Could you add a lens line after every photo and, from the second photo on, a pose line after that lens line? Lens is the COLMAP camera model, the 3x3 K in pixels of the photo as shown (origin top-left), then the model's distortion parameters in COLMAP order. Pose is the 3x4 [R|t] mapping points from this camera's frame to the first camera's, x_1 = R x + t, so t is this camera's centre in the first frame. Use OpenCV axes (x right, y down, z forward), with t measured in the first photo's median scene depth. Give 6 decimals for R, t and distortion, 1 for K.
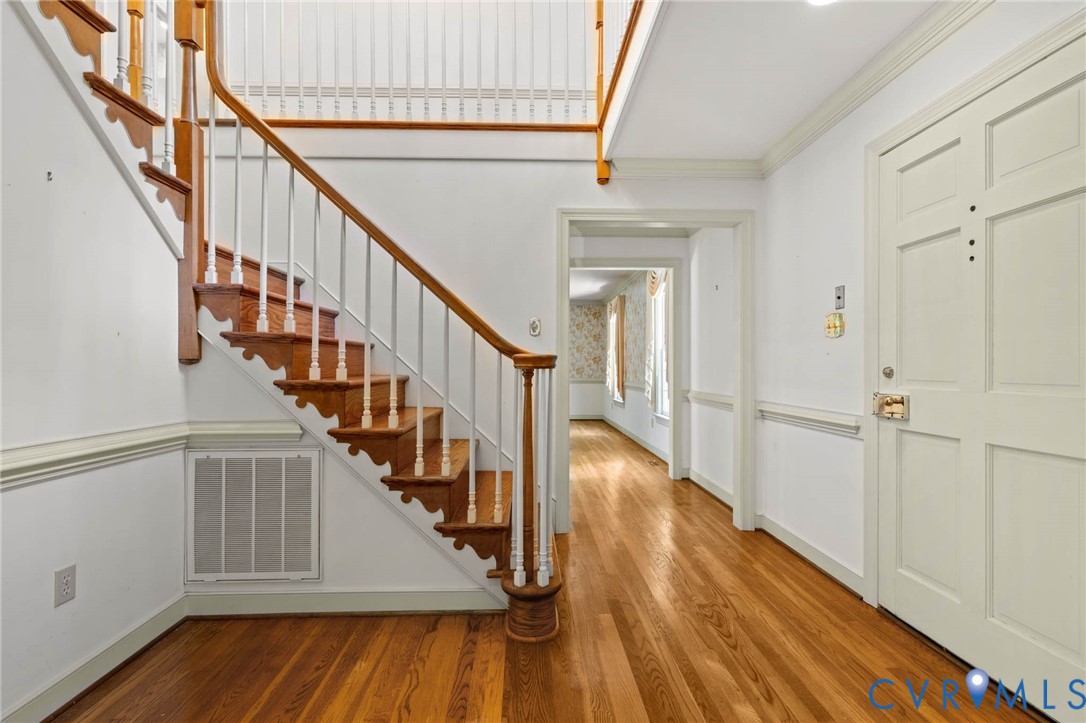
lens RADIAL K [[495.1, 0, 541.4], [0, 495.1, 364.1], [0, 0, 1]] dist [-0.009969, 0.002605]
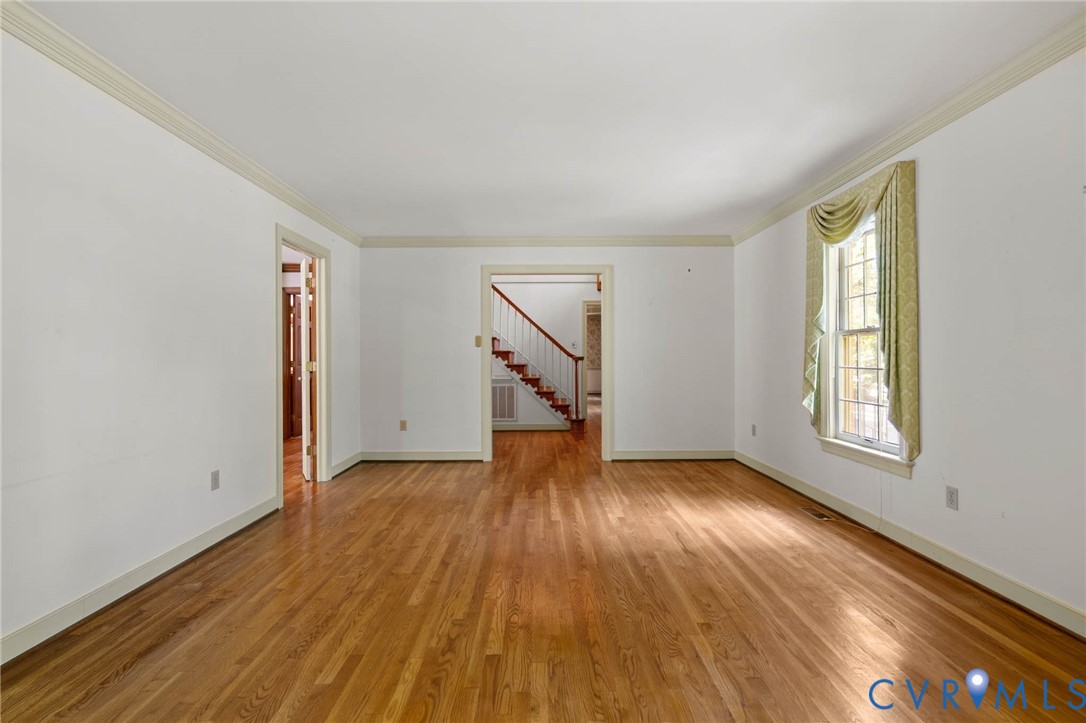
lens RADIAL K [[495.1, 0, 544.8], [0, 495.1, 361.9], [0, 0, 1]] dist [-0.009969, 0.002605]
pose [[0.999660, -0.006251, -0.025329, -0.158348], [0.006523, 0.999922, 0.010658, -0.018776], [0.025260, -0.010820, 0.999622, -2.544336]]
